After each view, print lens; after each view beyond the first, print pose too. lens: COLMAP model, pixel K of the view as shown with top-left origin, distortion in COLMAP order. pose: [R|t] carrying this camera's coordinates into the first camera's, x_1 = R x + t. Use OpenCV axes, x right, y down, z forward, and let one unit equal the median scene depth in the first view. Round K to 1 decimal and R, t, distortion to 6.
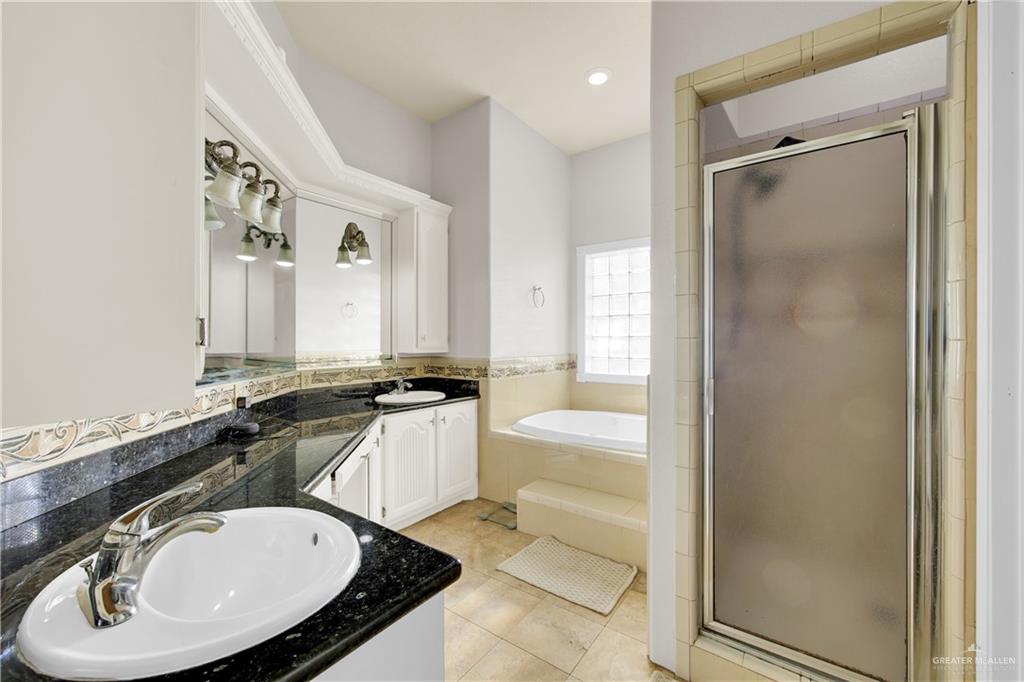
lens RADIAL K [[415.5, 0, 512.7], [0, 415.5, 340.8], [0, 0, 1]] dist [0.000084, 0.000141]
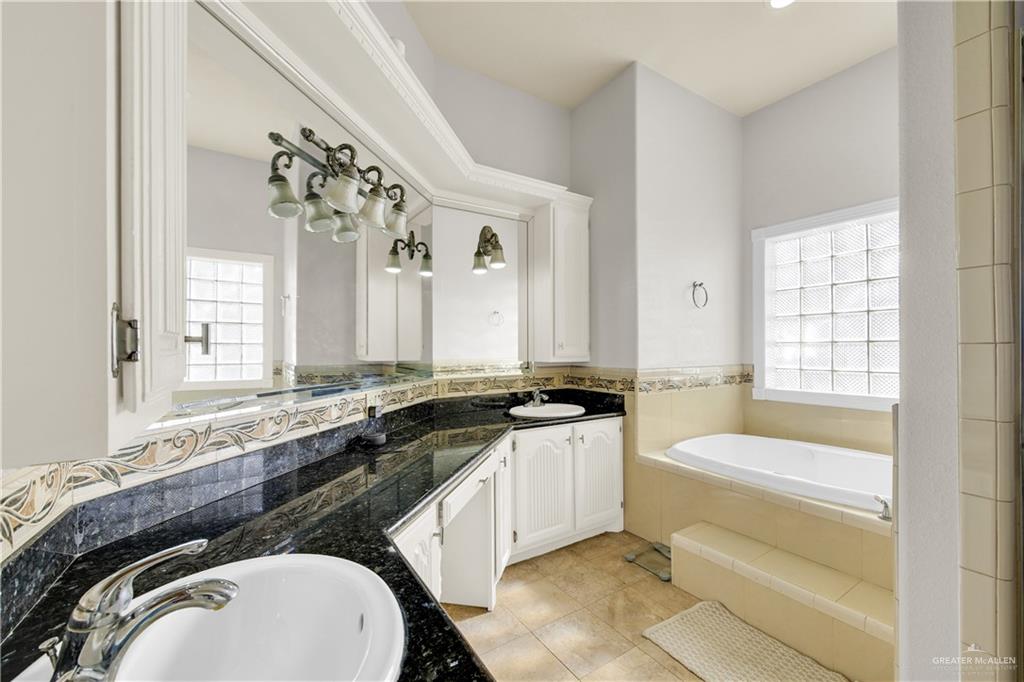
lens RADIAL K [[415.5, 0, 512.2], [0, 415.5, 347.4], [0, 0, 1]] dist [0.000084, 0.000141]
pose [[0.933966, -0.004532, -0.357333, 0.011089], [0.004066, 0.999990, -0.002055, -0.001632], [0.357338, 0.000466, 0.933975, 0.130818]]
